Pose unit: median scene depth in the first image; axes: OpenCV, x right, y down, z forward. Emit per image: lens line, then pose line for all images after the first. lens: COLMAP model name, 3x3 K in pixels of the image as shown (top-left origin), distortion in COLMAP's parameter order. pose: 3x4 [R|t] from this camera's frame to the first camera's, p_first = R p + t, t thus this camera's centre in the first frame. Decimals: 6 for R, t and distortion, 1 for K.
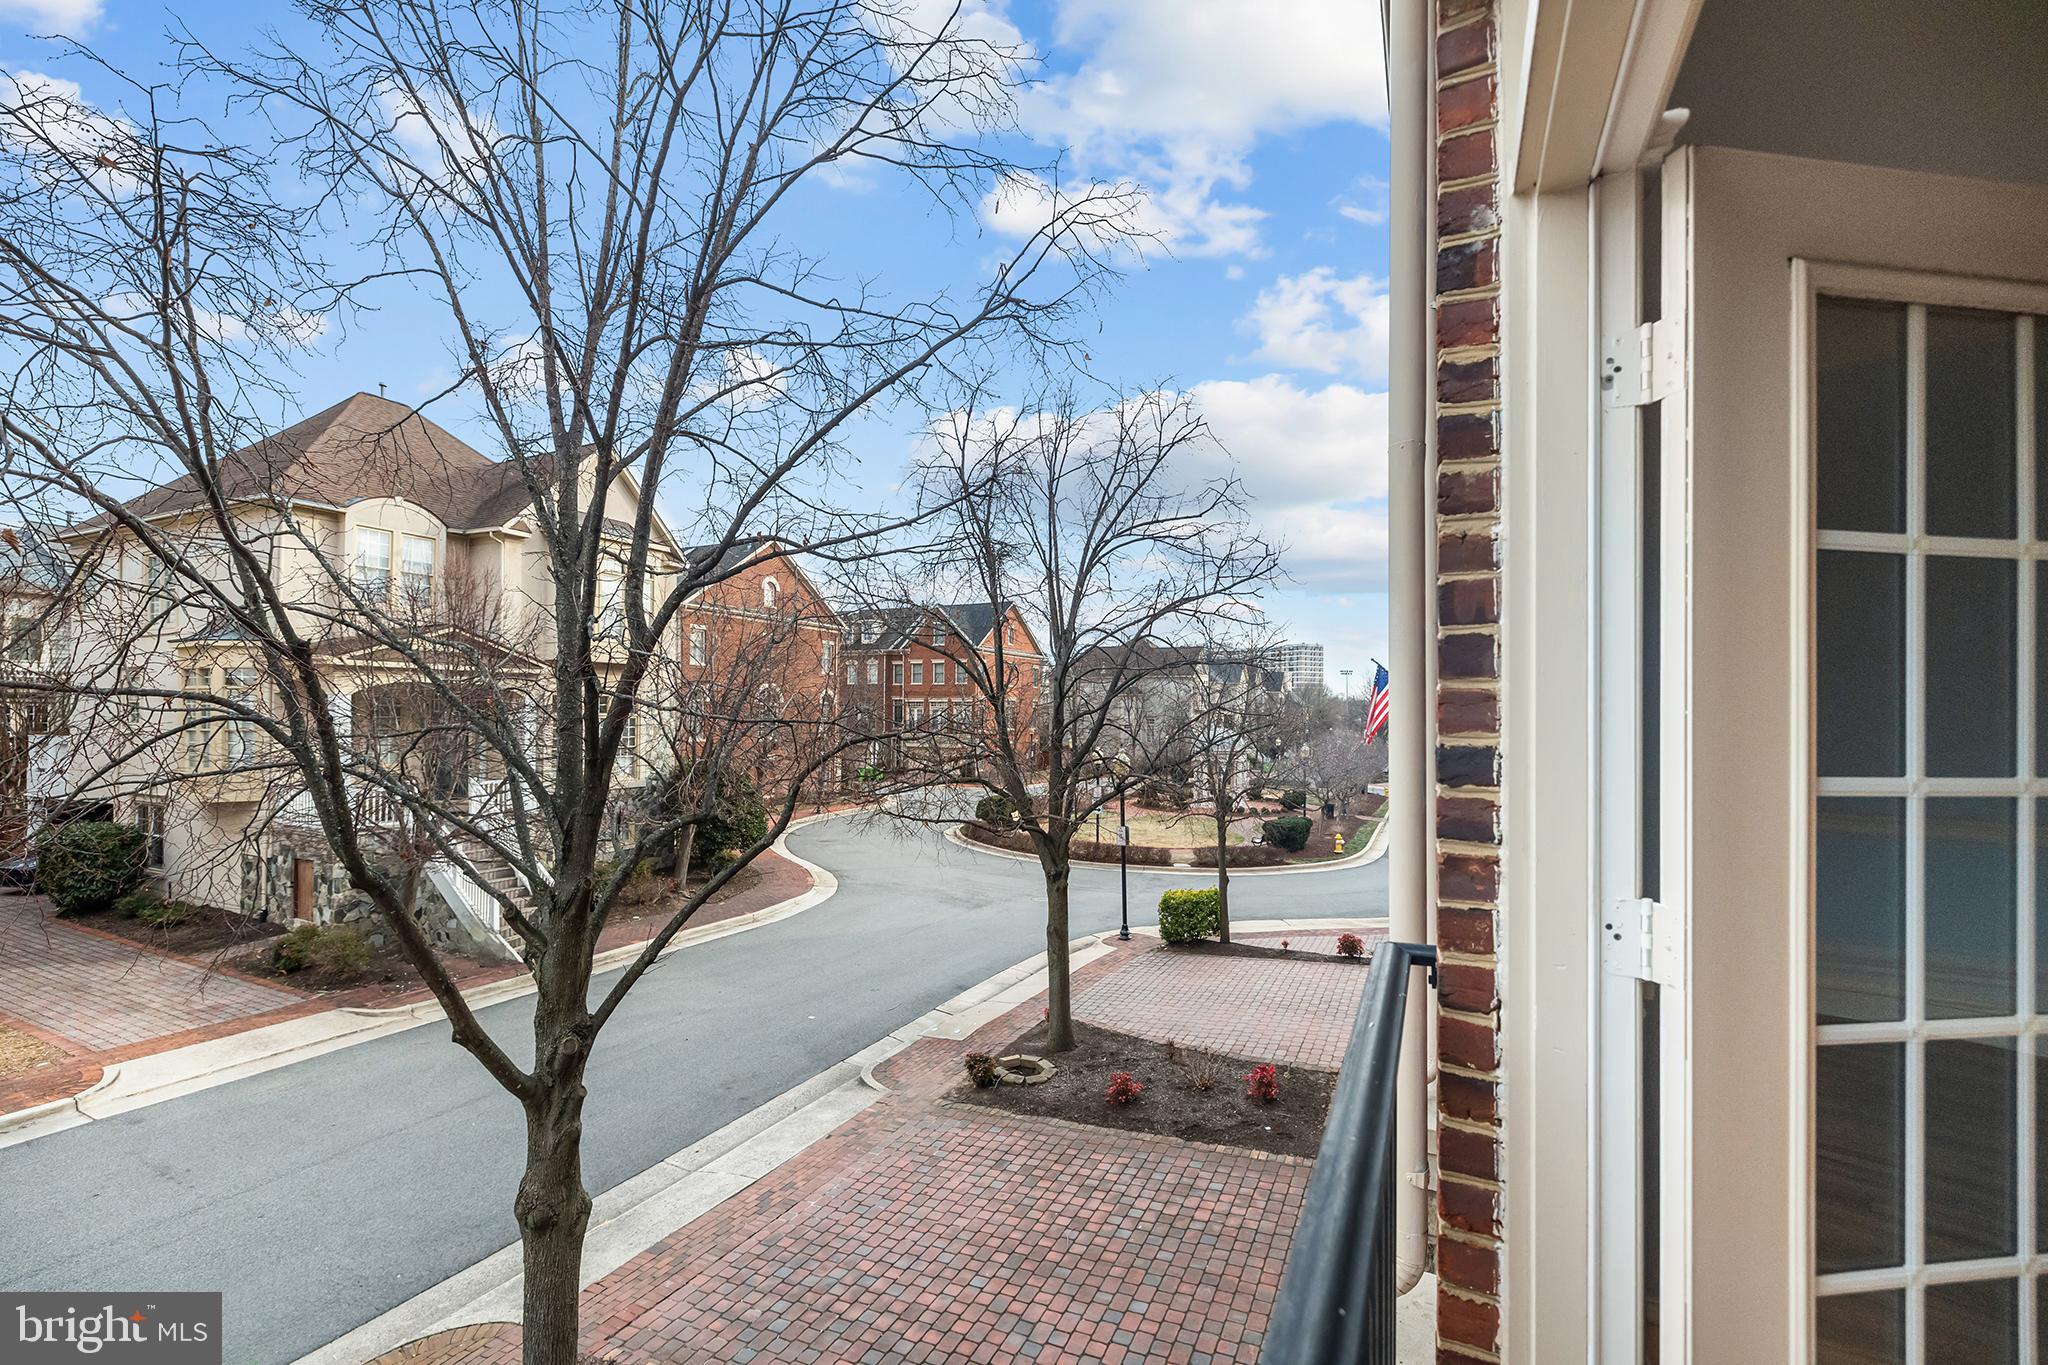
lens RADIAL K [[856.9, 0, 1022.0], [0, 856.9, 712.7], [0, 0, 1]] dist [0.000069, 0.000420]
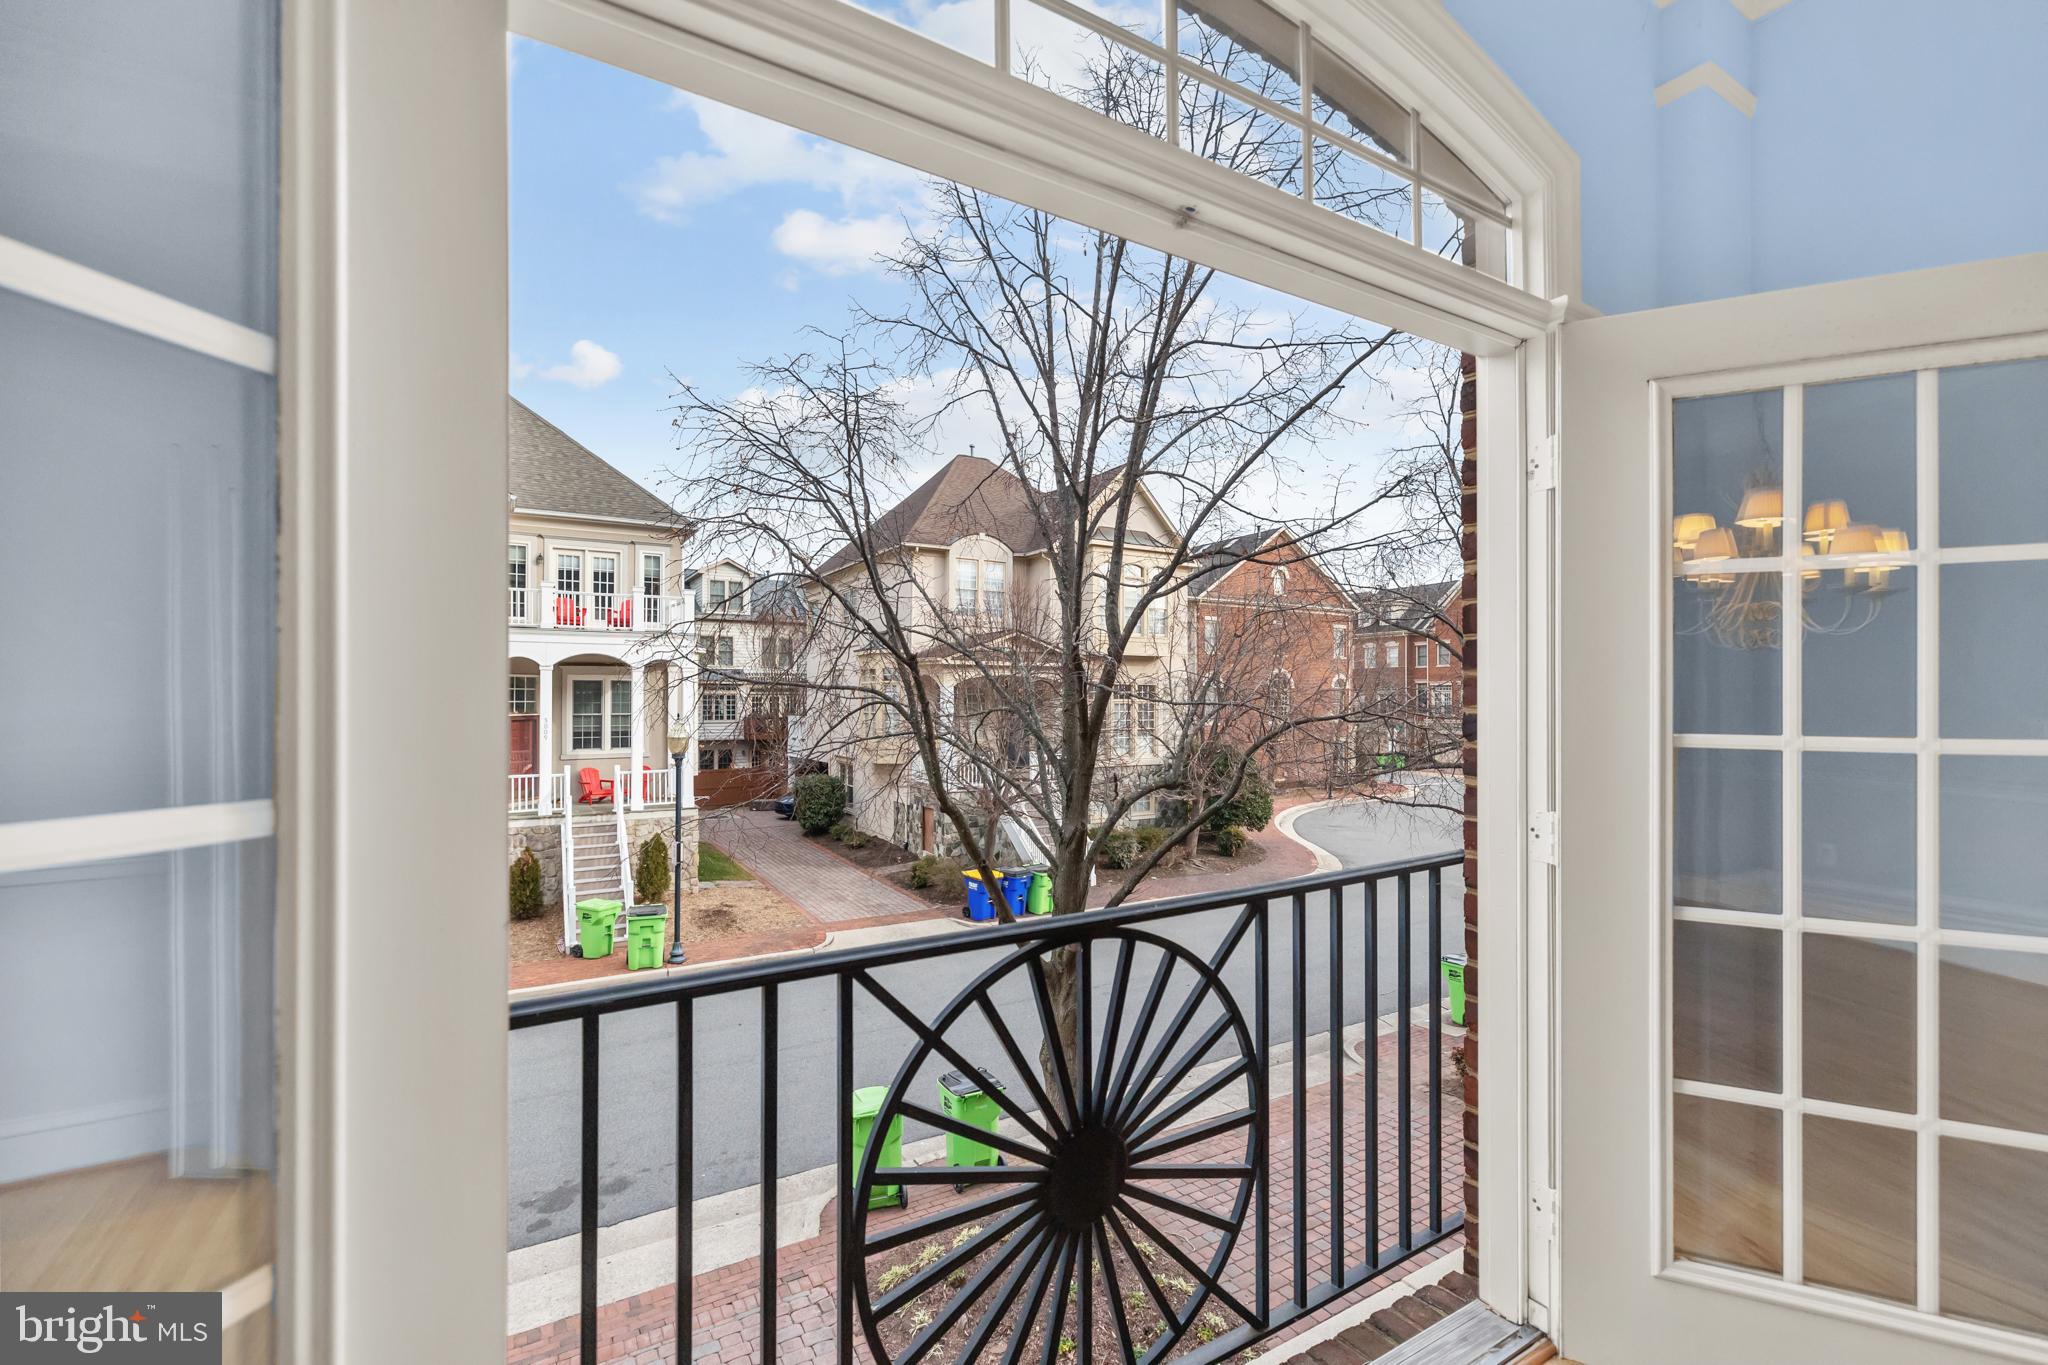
lens RADIAL K [[859.4, 0, 1049.3], [0, 859.4, 718.0], [0, 0, 1]] dist [0.000625, 0.000308]
pose [[0.846879, 0.005768, -0.531755, 0.078027], [0.006642, 0.999748, 0.021422, 0.001084], [0.531745, -0.021674, 0.846627, -0.077581]]
